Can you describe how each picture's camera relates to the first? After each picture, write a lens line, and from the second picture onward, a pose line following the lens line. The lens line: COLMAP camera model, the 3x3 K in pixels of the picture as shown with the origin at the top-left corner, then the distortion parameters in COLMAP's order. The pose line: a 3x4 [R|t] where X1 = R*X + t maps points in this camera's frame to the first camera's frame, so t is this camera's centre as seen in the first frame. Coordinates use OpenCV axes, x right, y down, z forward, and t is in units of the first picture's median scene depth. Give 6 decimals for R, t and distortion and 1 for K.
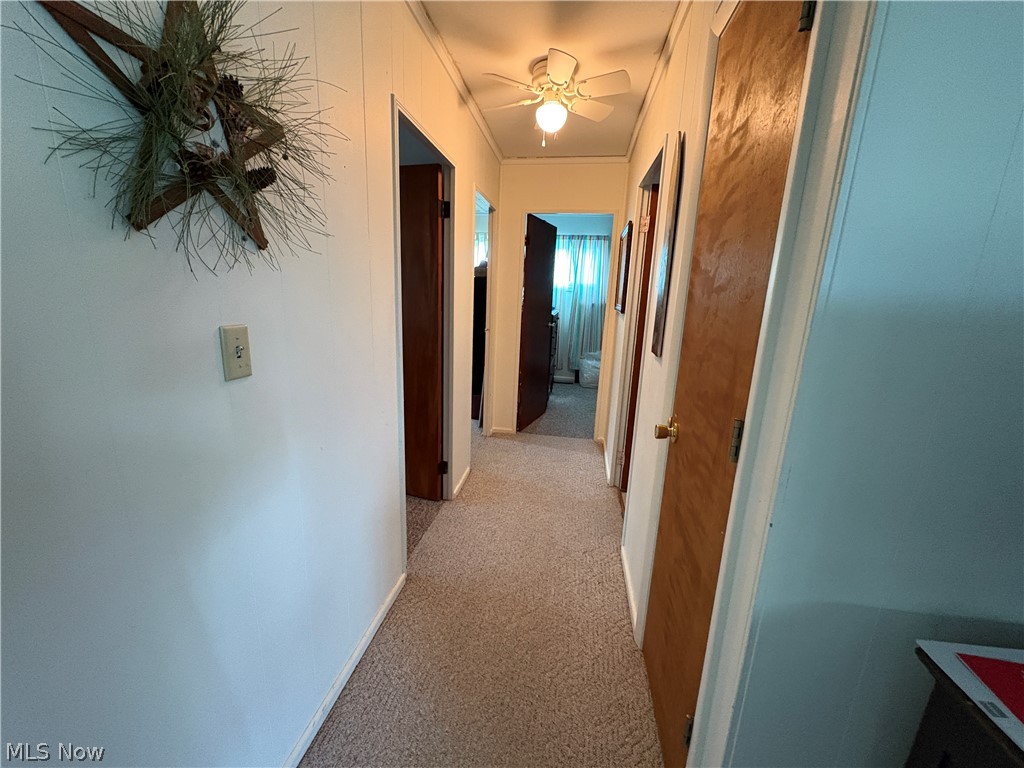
lens RADIAL K [[410.2, 0, 517.7], [0, 410.2, 385.3], [0, 0, 1]] dist [0.001342, -0.000007]
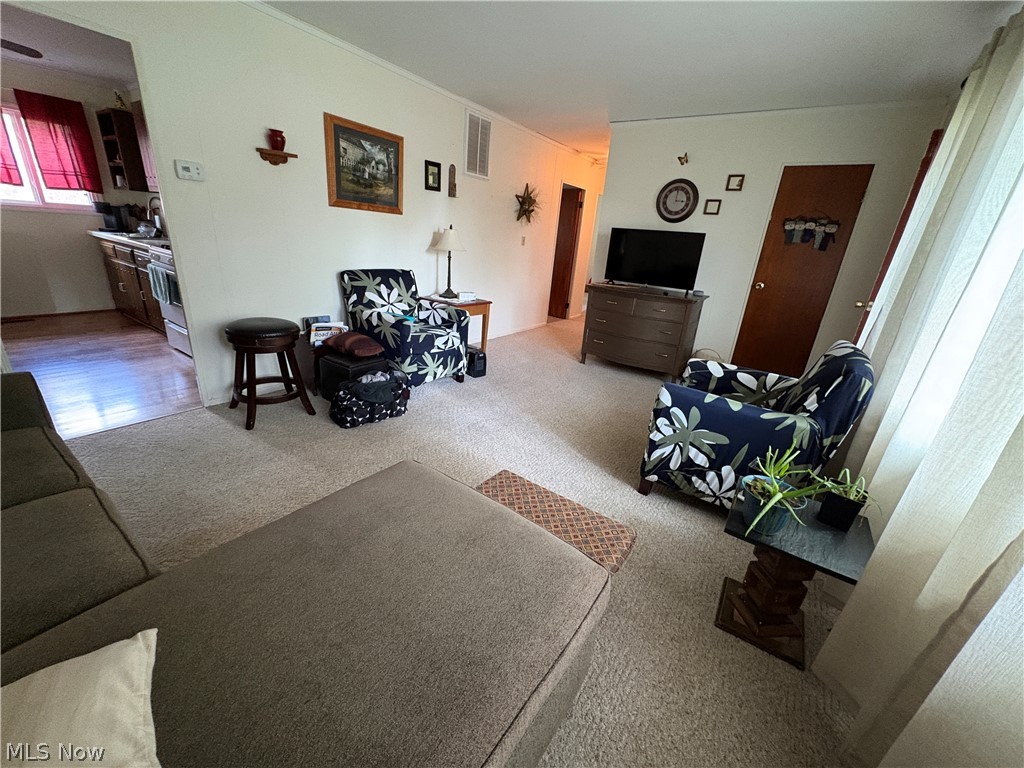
lens RADIAL K [[410.2, 0, 517.7], [0, 410.2, 385.3], [0, 0, 1]] dist [0.001342, -0.000007]
pose [[0.894283, 0.190900, -0.404741, 2.353544], [-0.151065, 0.980135, 0.128510, 1.405493], [0.421234, -0.053782, 0.905356, -5.186594]]
